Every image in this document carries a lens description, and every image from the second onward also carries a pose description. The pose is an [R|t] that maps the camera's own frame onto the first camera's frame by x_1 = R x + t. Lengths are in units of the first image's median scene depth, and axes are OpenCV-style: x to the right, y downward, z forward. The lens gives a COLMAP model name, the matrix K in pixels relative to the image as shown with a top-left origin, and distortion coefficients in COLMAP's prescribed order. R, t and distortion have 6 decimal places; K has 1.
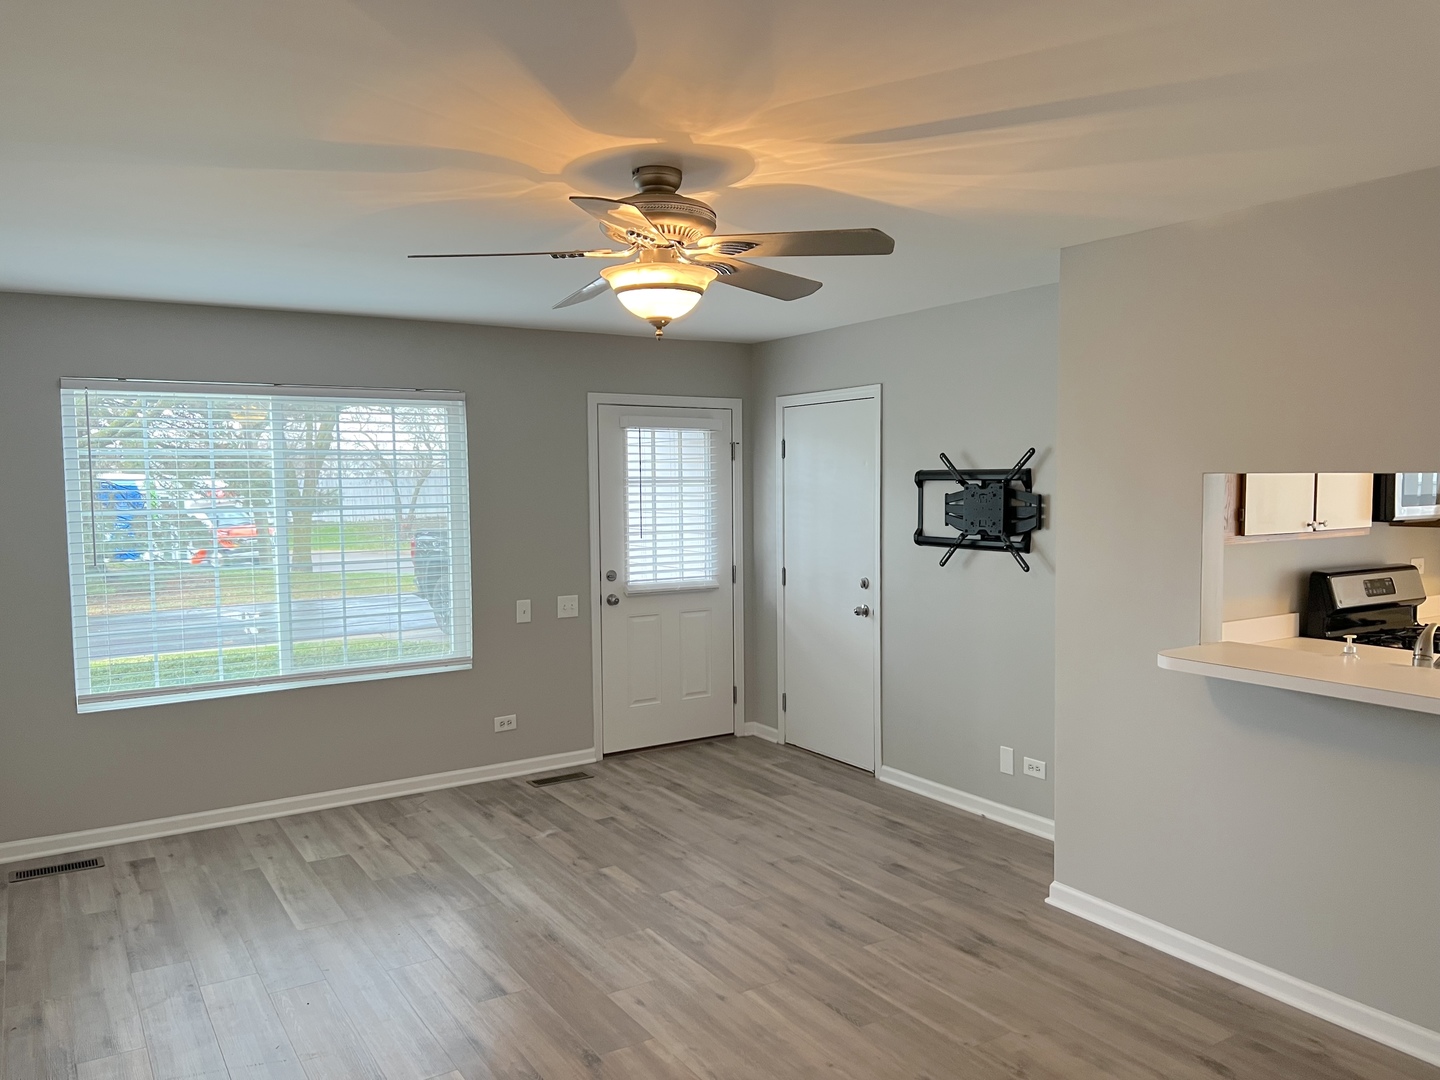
lens RADIAL K [[1082.9, 0, 715.9], [0, 1082.9, 528.0], [0, 0, 1]] dist [0.060290, -0.060575]
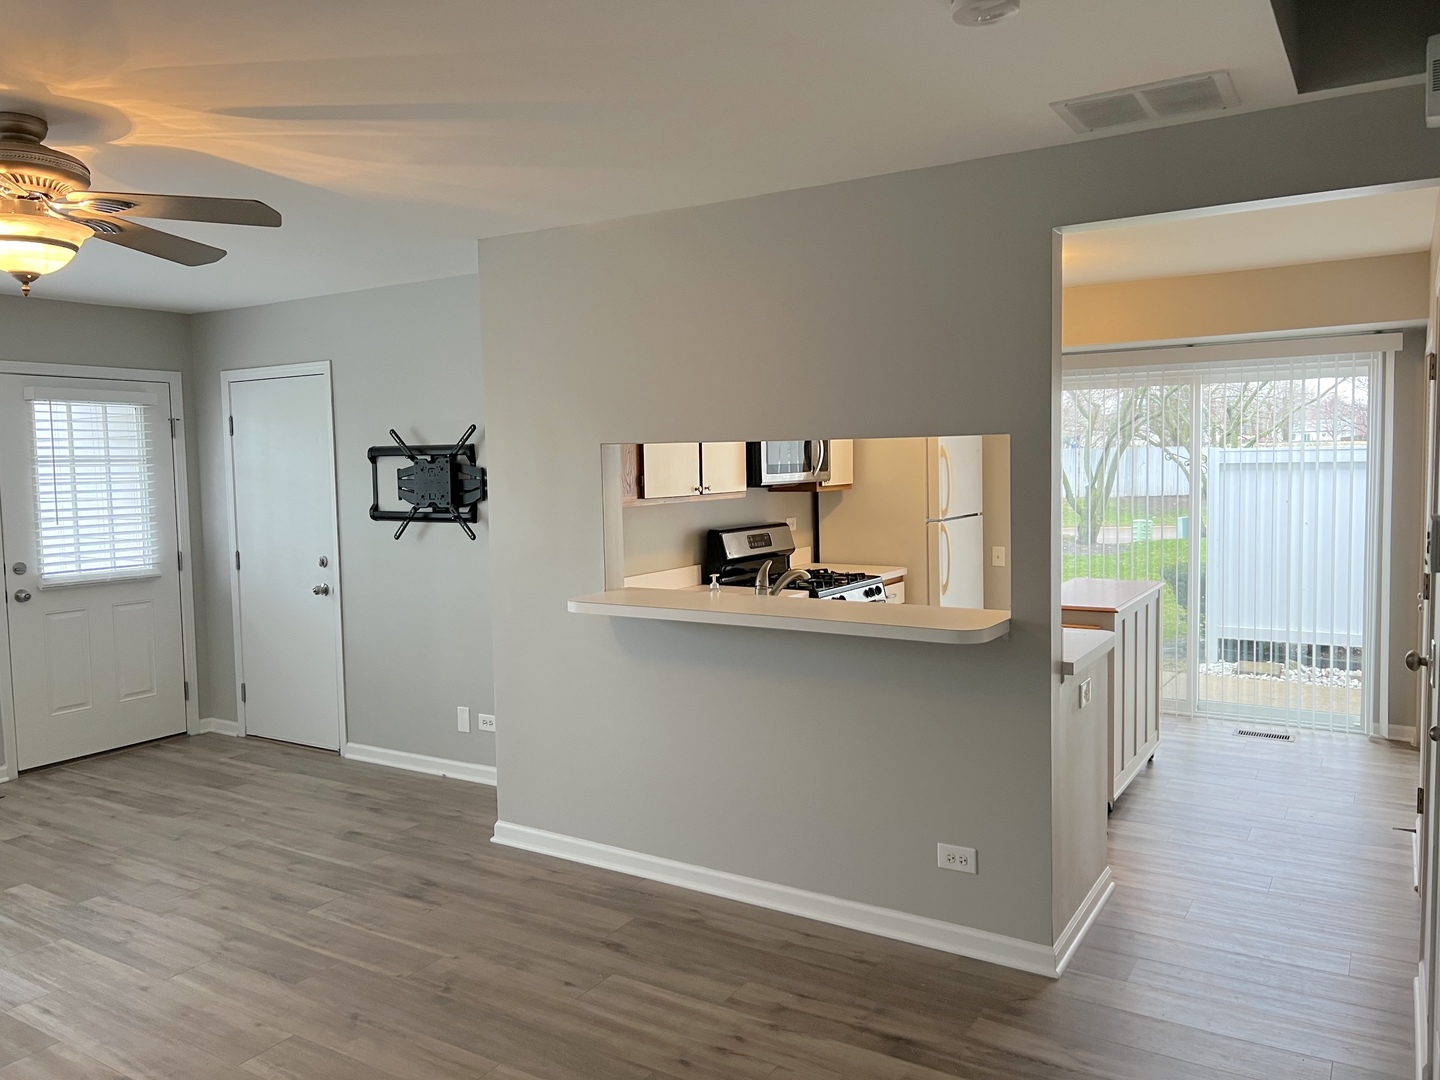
lens RADIAL K [[1082.9, 0, 709.4], [0, 1082.9, 517.6], [0, 0, 1]] dist [0.060290, -0.060575]
pose [[0.904141, -0.030349, 0.426155, 0.039491], [0.029898, 0.999523, 0.007750, 0.016237], [-0.426187, 0.005734, 0.904617, -0.064035]]
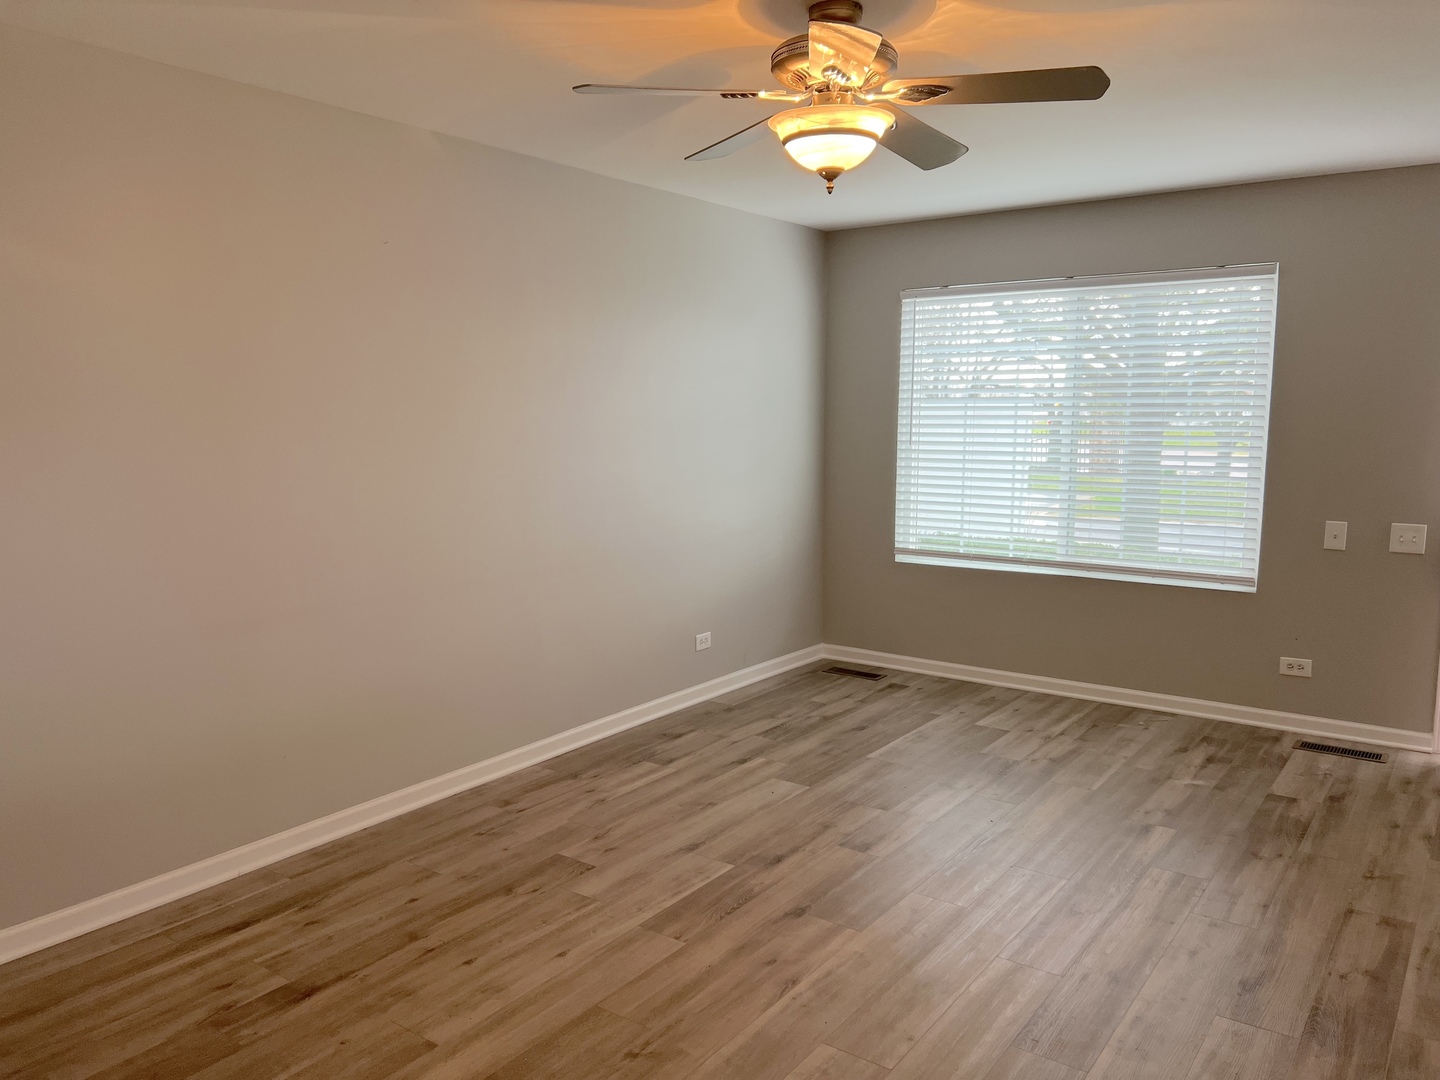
lens RADIAL K [[1082.9, 0, 707.2], [0, 1082.9, 541.1], [0, 0, 1]] dist [0.060290, -0.060575]
pose [[0.375255, 0.125197, -0.918428, 0.487583], [-0.050289, 0.992127, 0.114696, 0.015272], [0.925556, 0.003147, 0.378597, 0.341795]]
